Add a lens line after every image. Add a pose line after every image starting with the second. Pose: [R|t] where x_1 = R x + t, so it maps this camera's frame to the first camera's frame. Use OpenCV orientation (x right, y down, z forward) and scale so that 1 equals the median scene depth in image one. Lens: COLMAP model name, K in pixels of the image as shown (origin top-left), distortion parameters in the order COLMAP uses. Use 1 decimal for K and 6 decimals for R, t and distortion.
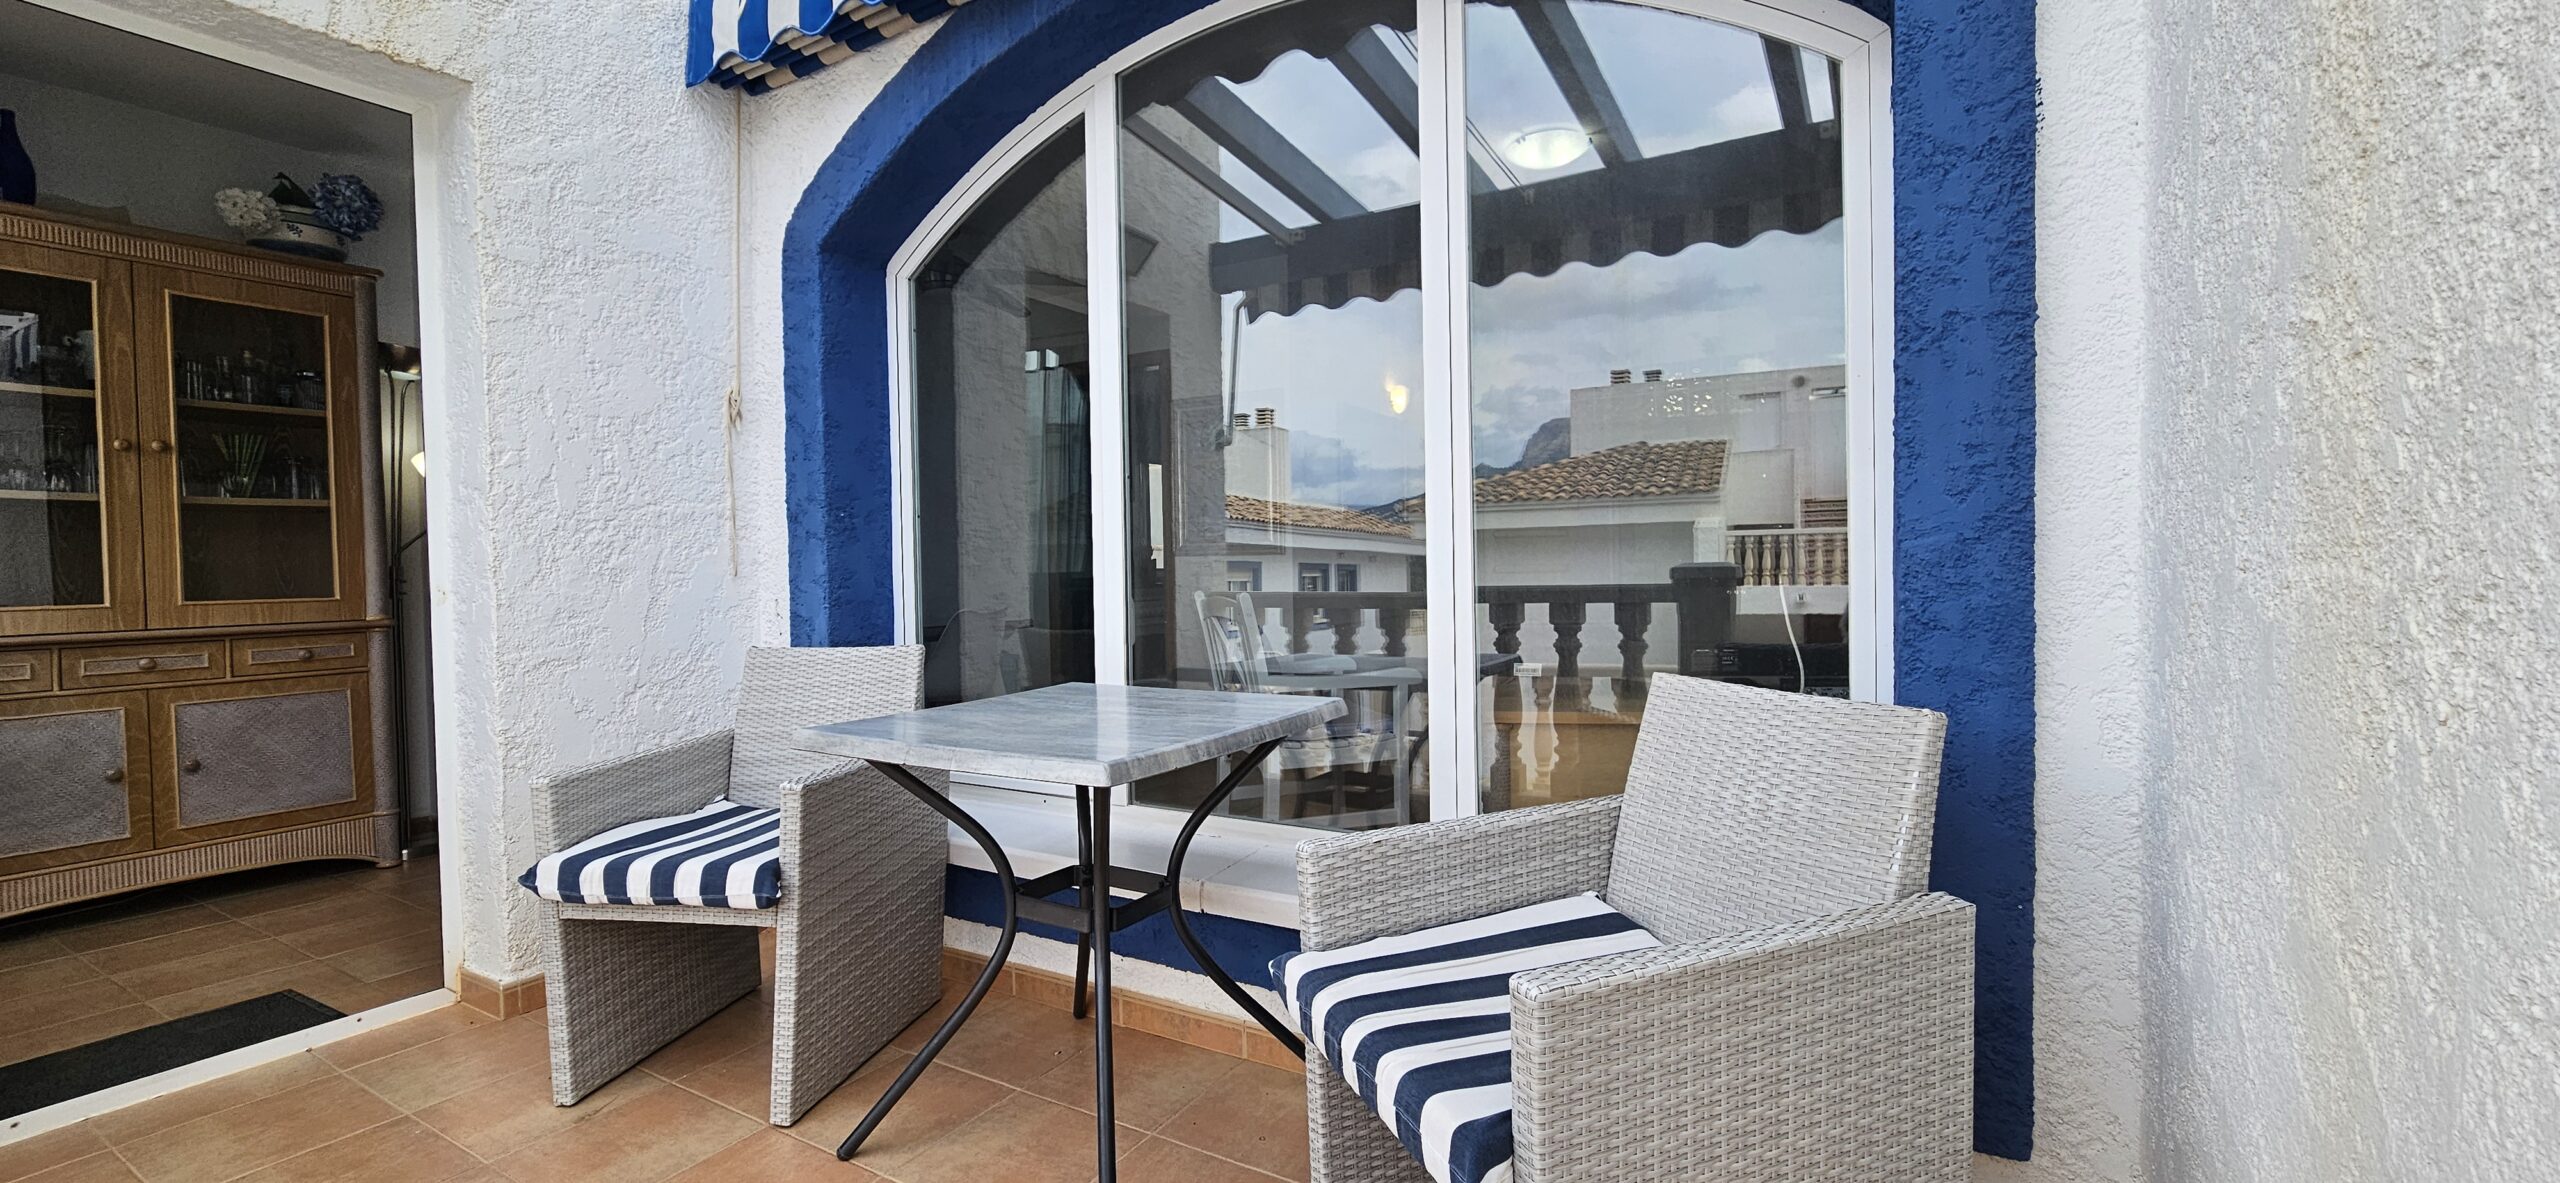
lens RADIAL K [[1049.7, 0, 1266.5], [0, 1049.7, 588.2], [0, 0, 1]] dist [0.002549, 0.000575]
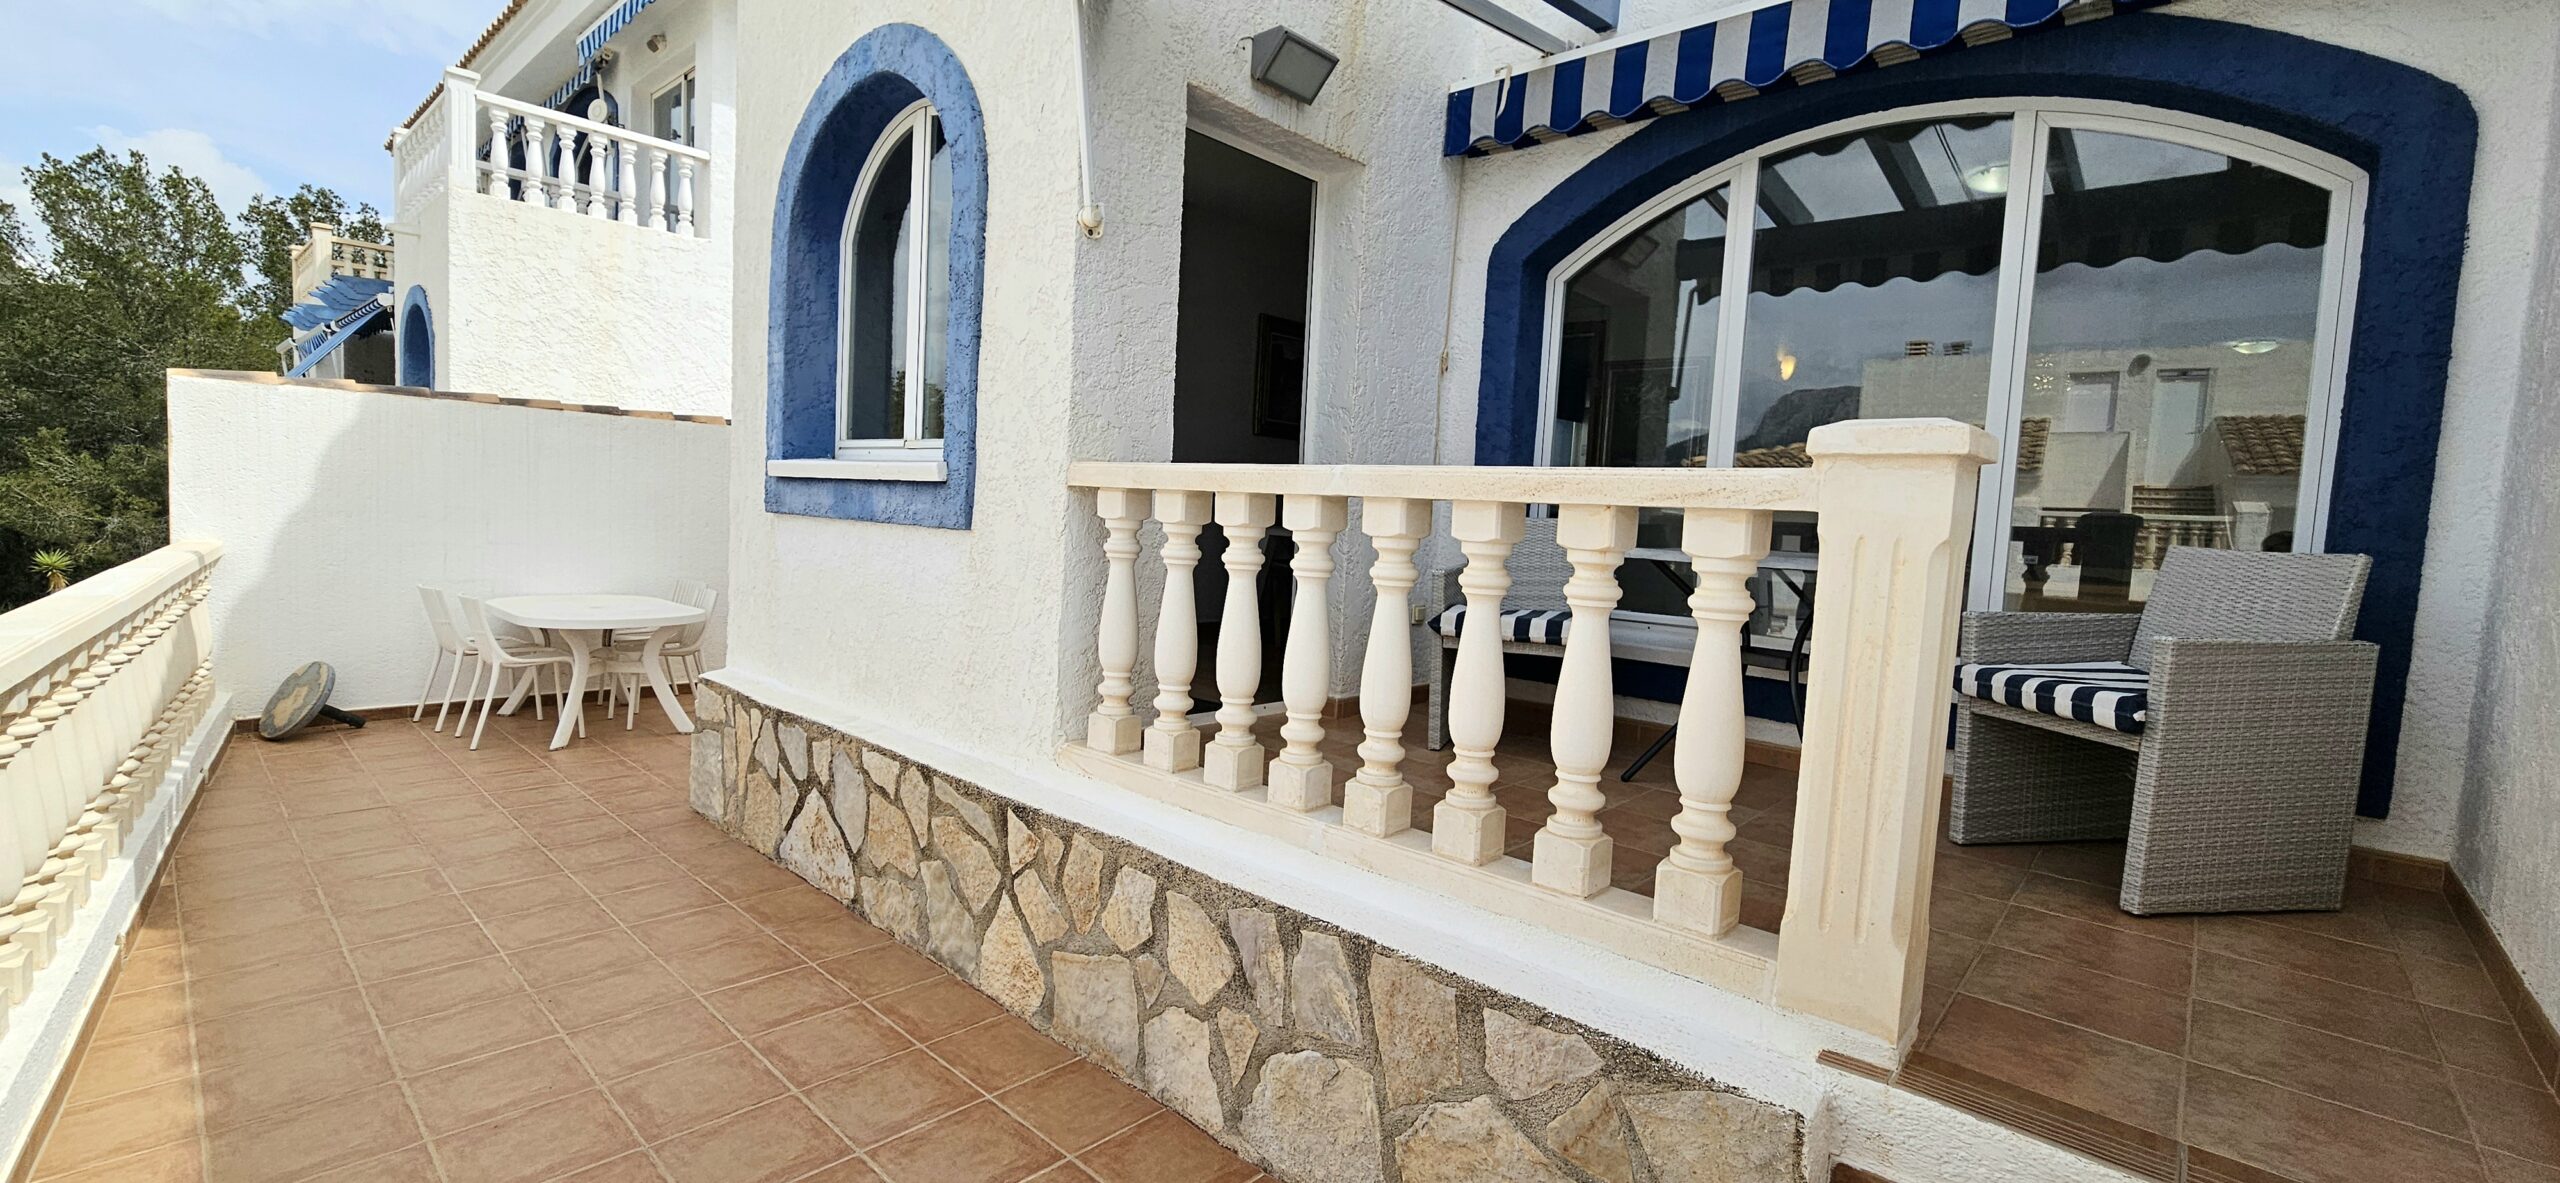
lens RADIAL K [[1061.2, 0, 1262.3], [0, 1061.2, 587.0], [0, 0, 1]] dist [-0.000554, -0.000097]
pose [[0.979006, 0.082167, -0.186535, -0.668428], [-0.074038, 0.995994, 0.050149, 0.146334], [0.189909, -0.035286, 0.981168, -0.889258]]
